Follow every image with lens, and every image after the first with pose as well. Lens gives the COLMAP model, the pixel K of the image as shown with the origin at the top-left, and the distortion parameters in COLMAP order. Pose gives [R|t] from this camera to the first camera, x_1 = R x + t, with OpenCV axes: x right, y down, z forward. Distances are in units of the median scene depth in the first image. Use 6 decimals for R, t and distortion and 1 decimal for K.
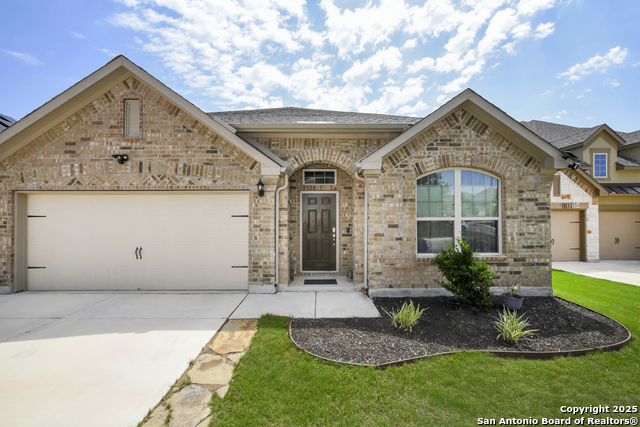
lens RADIAL K [[263.2, 0, 319.3], [0, 263.2, 238.1], [0, 0, 1]] dist [-0.003952, 0.002013]
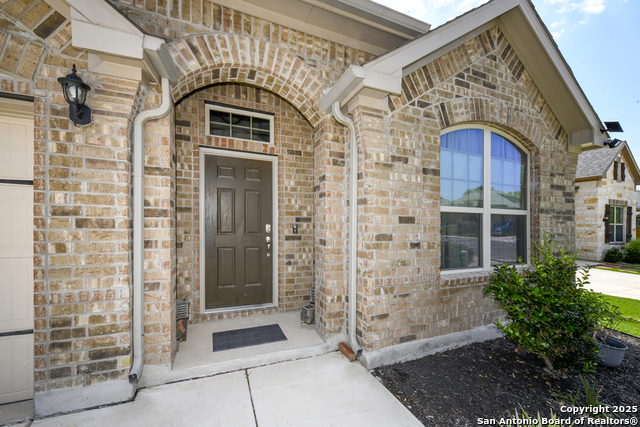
lens RADIAL K [[263.2, 0, 318.3], [0, 263.2, 240.2], [0, 0, 1]] dist [-0.003952, 0.002013]
pose [[0.926966, -0.005164, 0.375110, -0.062508], [0.006363, 0.999978, -0.001956, -0.006368], [-0.375092, 0.004200, 0.926978, 0.554722]]
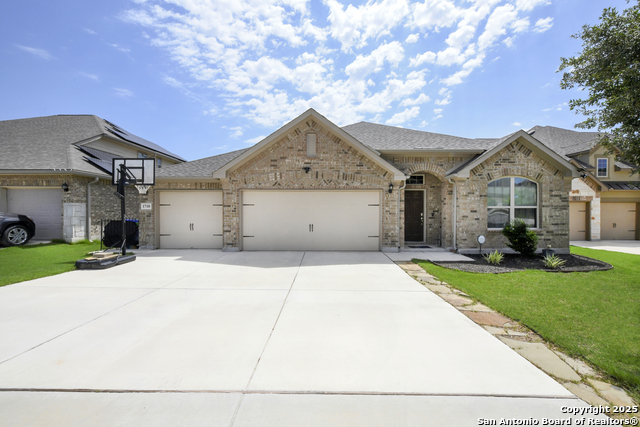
lens RADIAL K [[263.2, 0, 312.0], [0, 263.2, 225.2], [0, 0, 1]] dist [-0.003952, 0.002013]
pose [[0.999870, 0.004779, -0.015415, -0.661772], [-0.004939, 0.999934, -0.010376, 0.059429], [0.015365, 0.010451, 0.999827, -0.622234]]
